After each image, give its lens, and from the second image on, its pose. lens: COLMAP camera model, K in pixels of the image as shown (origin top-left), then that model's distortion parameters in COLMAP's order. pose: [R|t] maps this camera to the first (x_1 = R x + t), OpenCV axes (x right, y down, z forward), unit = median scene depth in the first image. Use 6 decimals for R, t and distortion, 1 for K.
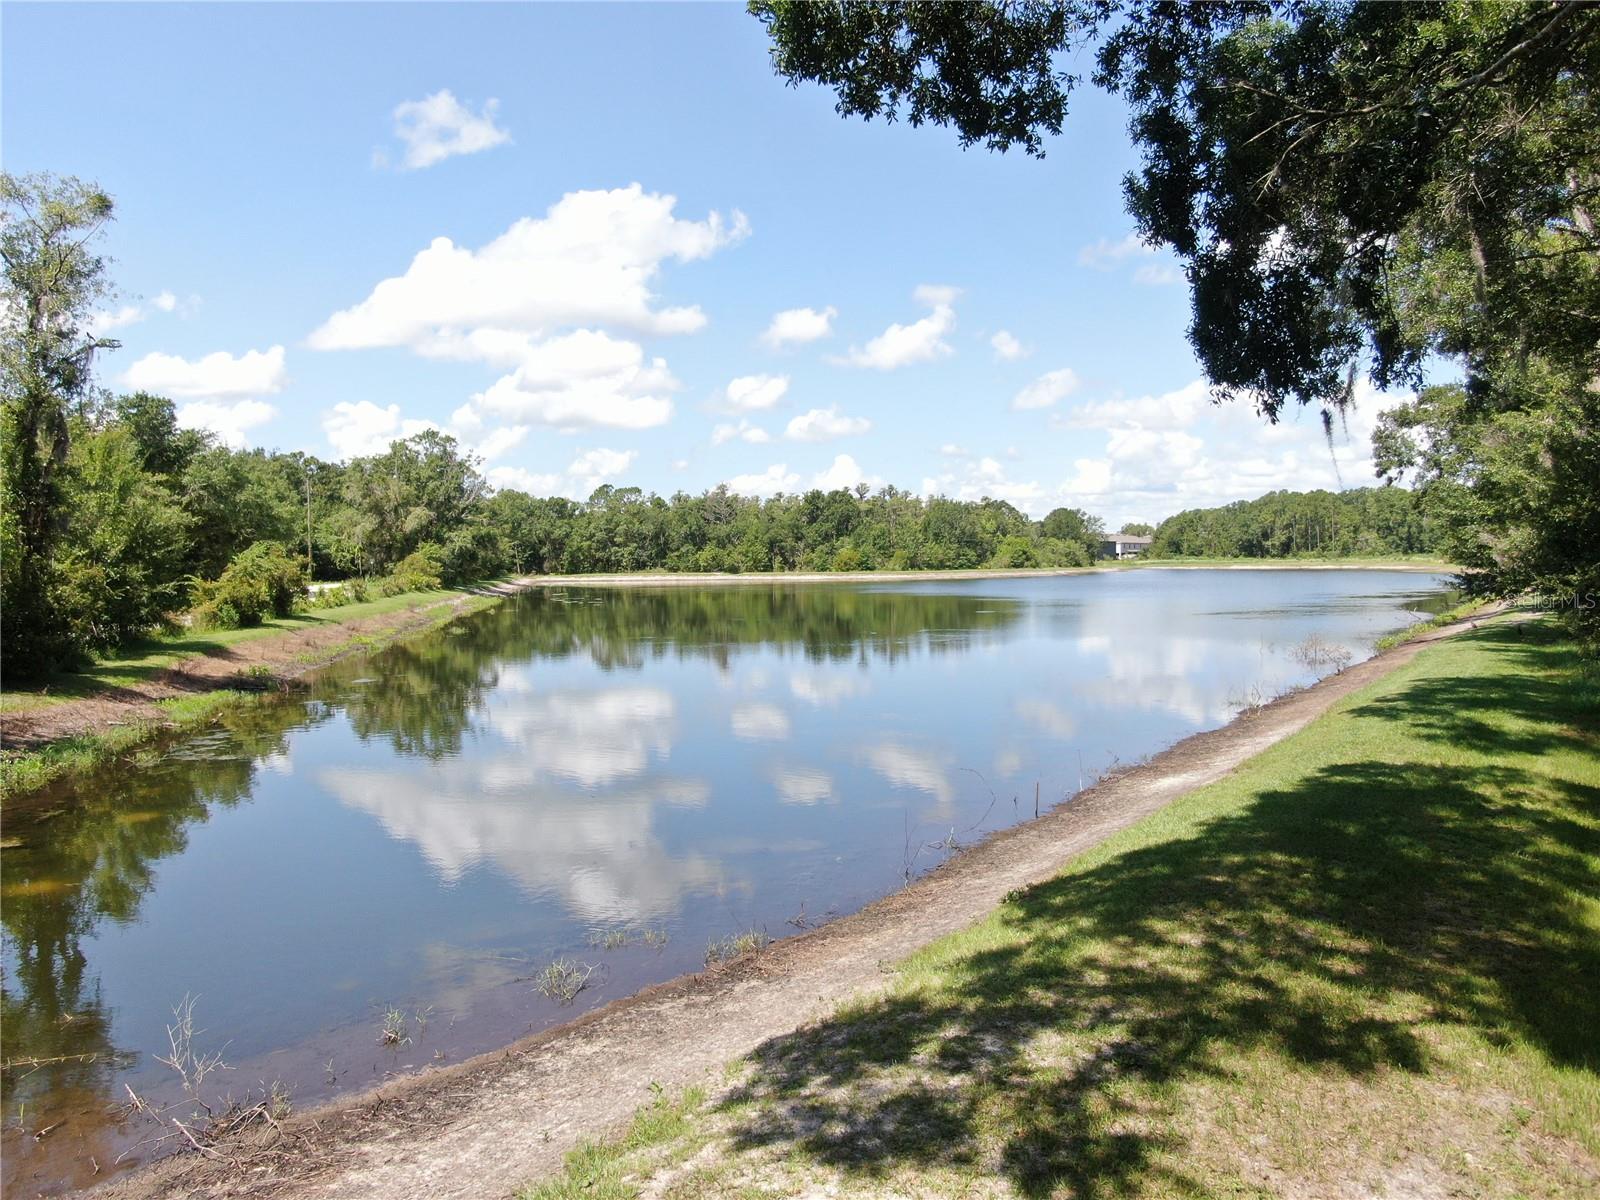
lens RADIAL K [[1143.6, 0, 801.6], [0, 1143.6, 600.4], [0, 0, 1]] dist [-0.025059, 0.005270]
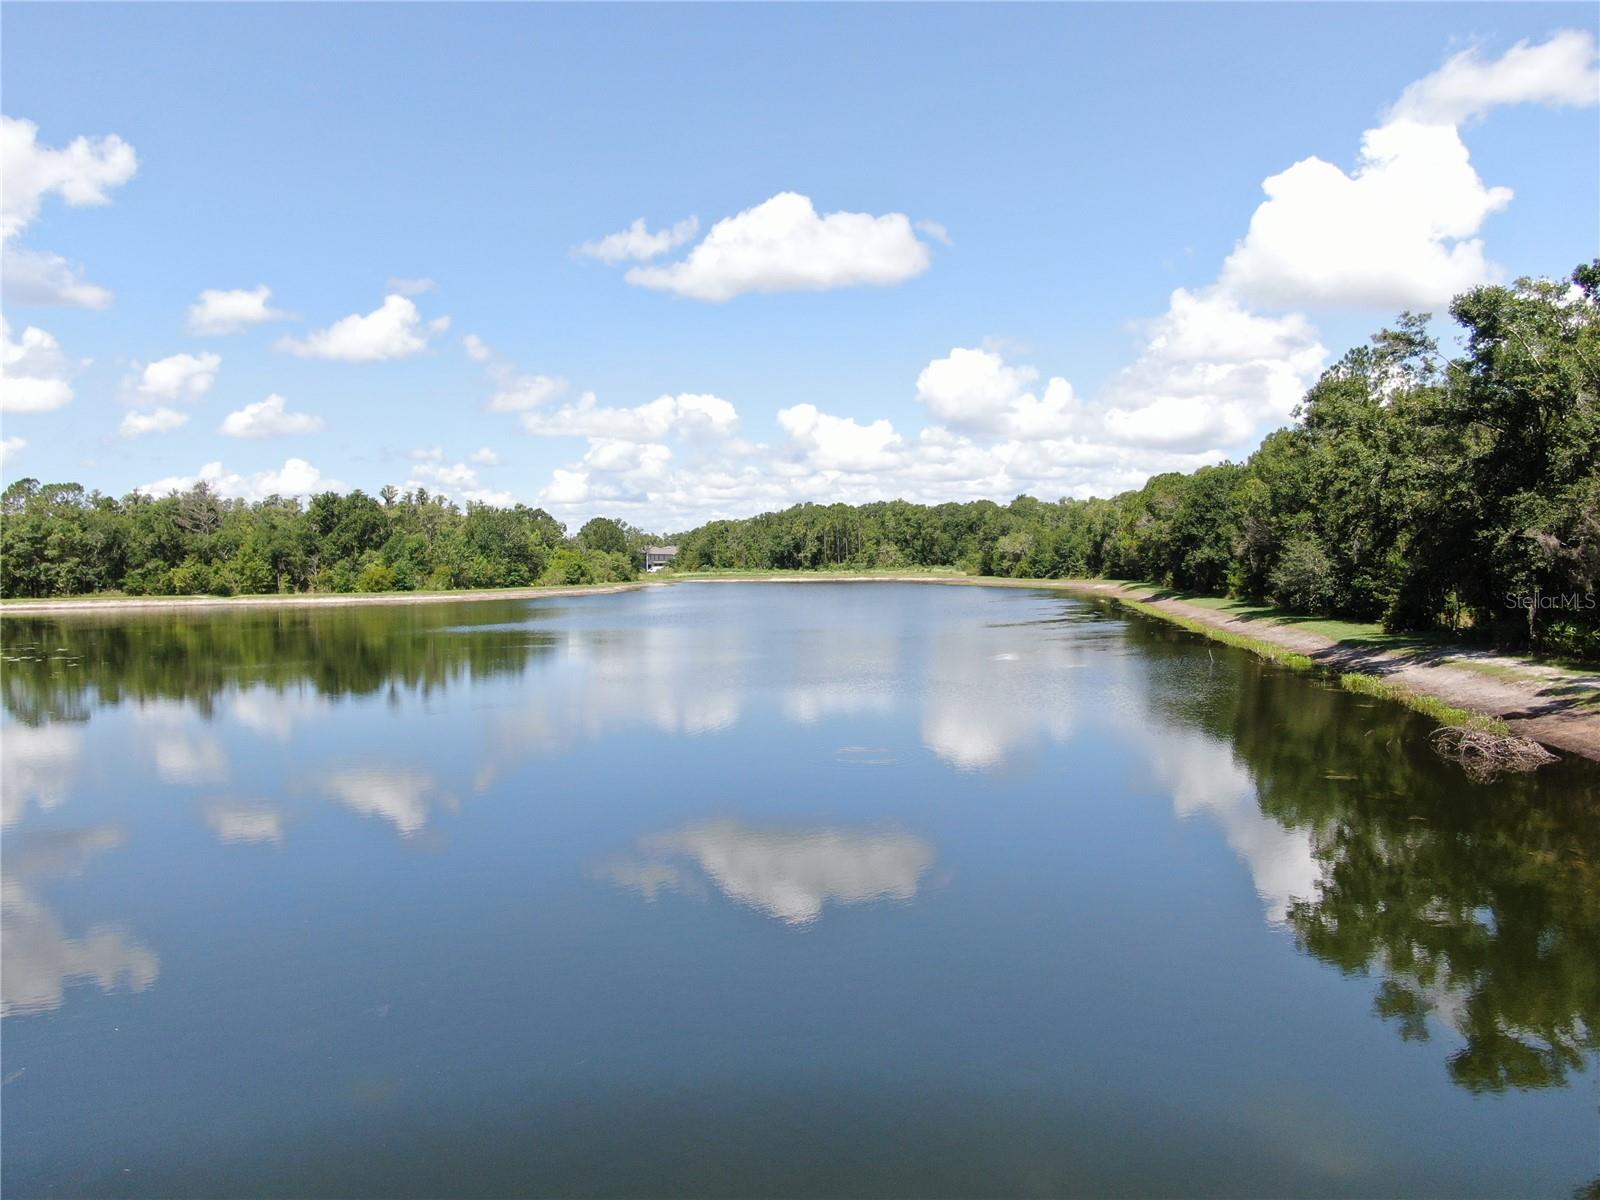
lens RADIAL K [[1143.6, 0, 798.0], [0, 1143.6, 596.9], [0, 0, 1]] dist [-0.025059, 0.005270]
pose [[0.894568, -0.016330, 0.446634, -0.053265], [0.020230, 0.999788, -0.003964, -0.011443], [-0.446474, 0.012581, 0.894708, 0.118854]]
